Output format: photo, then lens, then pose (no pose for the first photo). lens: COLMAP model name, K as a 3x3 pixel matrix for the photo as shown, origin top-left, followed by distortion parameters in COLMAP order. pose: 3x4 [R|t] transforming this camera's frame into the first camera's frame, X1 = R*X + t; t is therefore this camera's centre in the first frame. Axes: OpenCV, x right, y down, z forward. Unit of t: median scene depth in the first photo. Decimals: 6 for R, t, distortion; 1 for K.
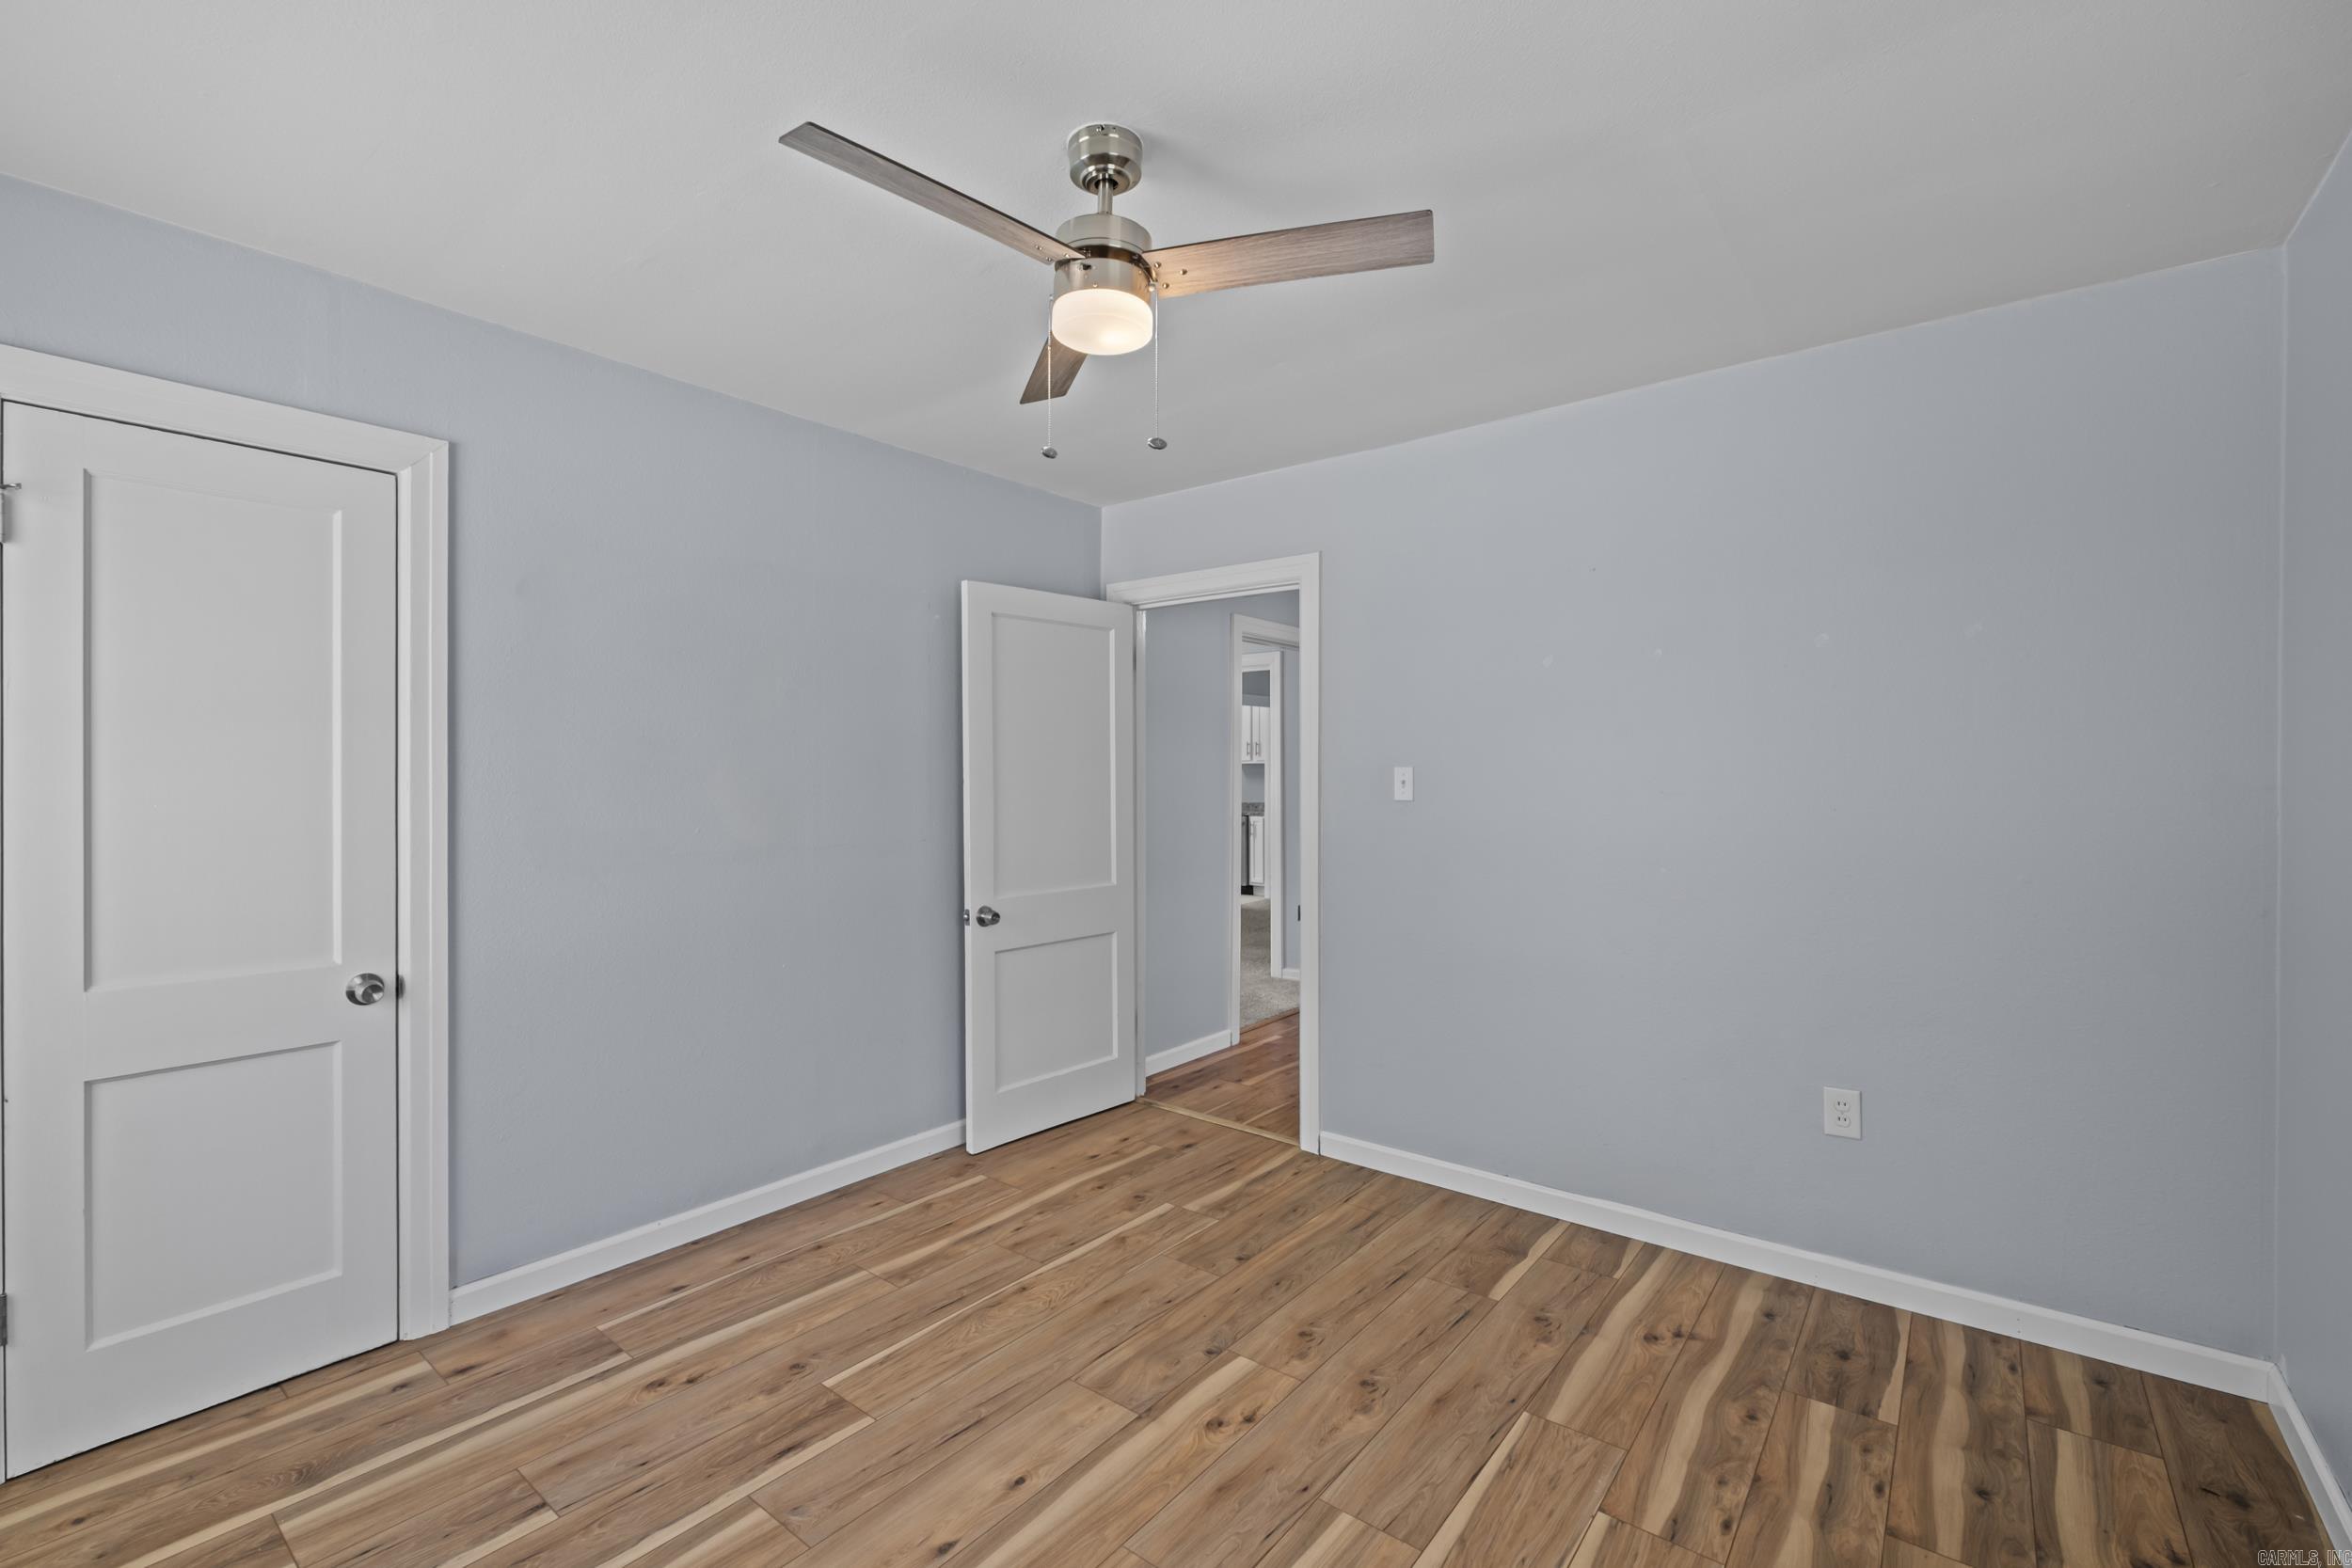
lens RADIAL K [[1020.3, 0, 1170.3], [0, 1020.3, 793.7], [0, 0, 1]] dist [-0.004161, -0.000282]
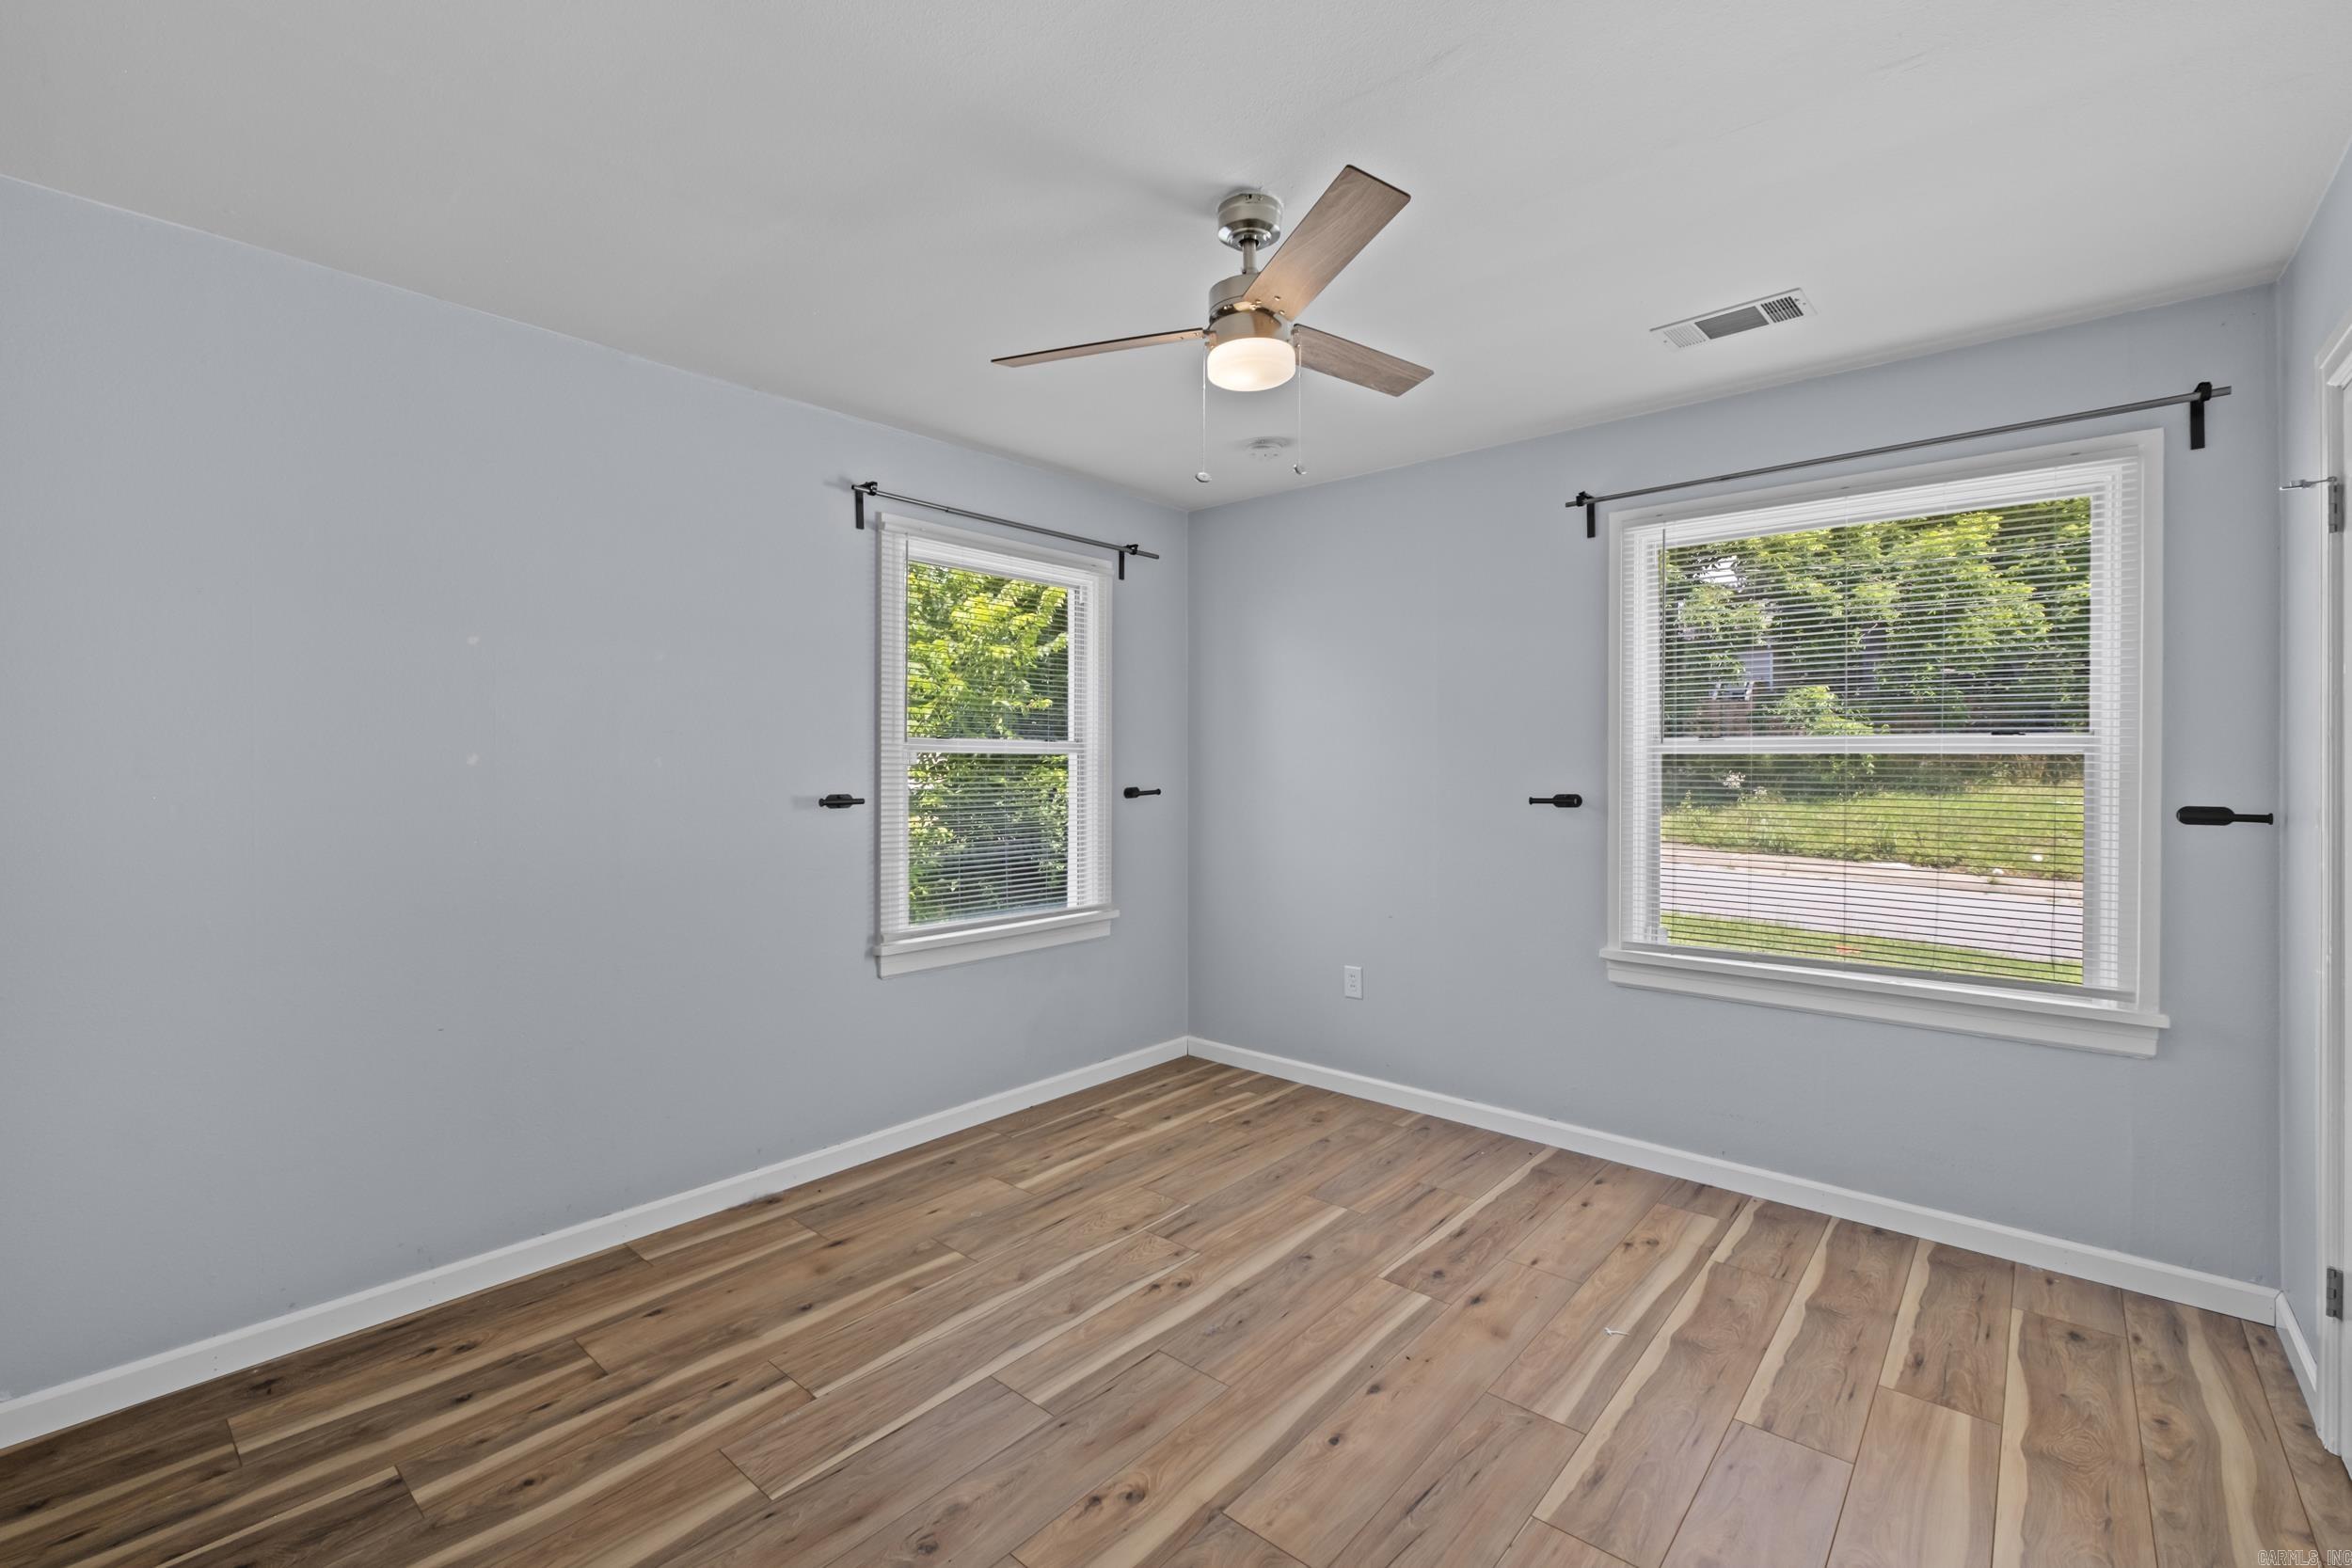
lens RADIAL K [[1020.3, 0, 1170.3], [0, 1020.3, 793.7], [0, 0, 1]] dist [-0.004161, -0.000282]
pose [[-0.998982, -0.001992, 0.045077, -0.026191], [0.000295, 0.998715, 0.050669, -0.032255], [-0.045120, 0.050631, -0.997698, 1.949259]]
